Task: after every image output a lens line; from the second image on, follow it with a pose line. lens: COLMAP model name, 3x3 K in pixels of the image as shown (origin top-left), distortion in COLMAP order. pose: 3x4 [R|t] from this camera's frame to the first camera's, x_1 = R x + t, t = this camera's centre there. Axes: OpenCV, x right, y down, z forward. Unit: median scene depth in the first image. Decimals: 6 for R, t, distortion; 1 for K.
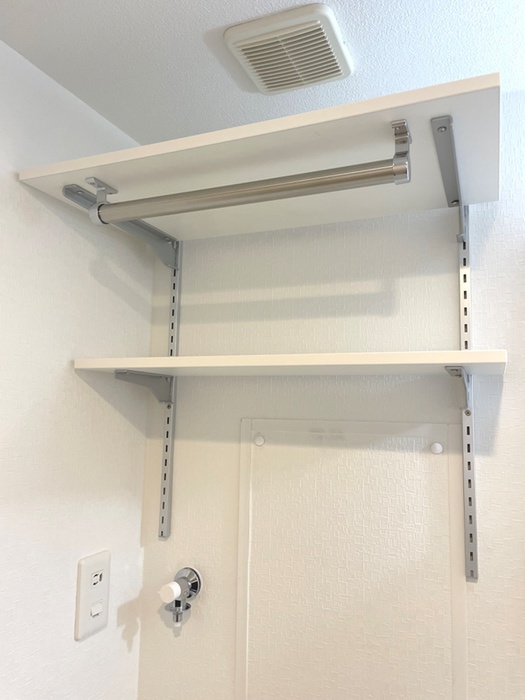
lens RADIAL K [[534.9, 0, 262.5], [0, 534.9, 350.0], [0, 0, 1]] dist [0.085099, -0.117188]
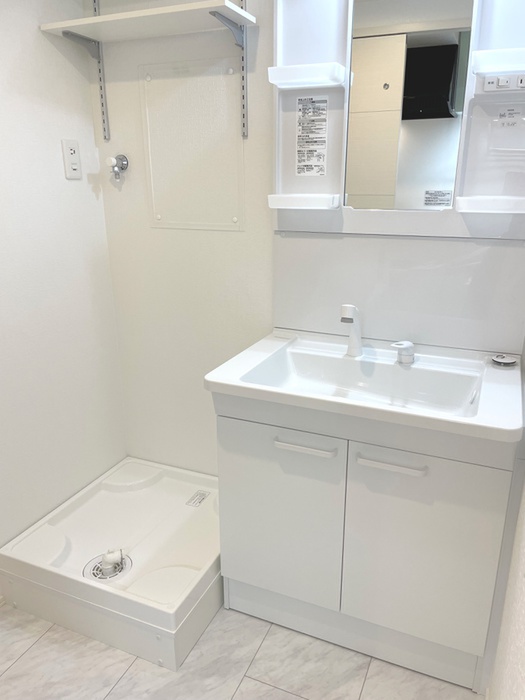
lens RADIAL K [[534.9, 0, 262.5], [0, 534.9, 350.0], [0, 0, 1]] dist [0.085099, -0.117188]
pose [[0.999698, -0.014579, -0.019787, 0.410458], [0.021329, 0.914659, 0.403664, 0.279602], [0.012213, -0.403964, 0.914694, -1.082019]]
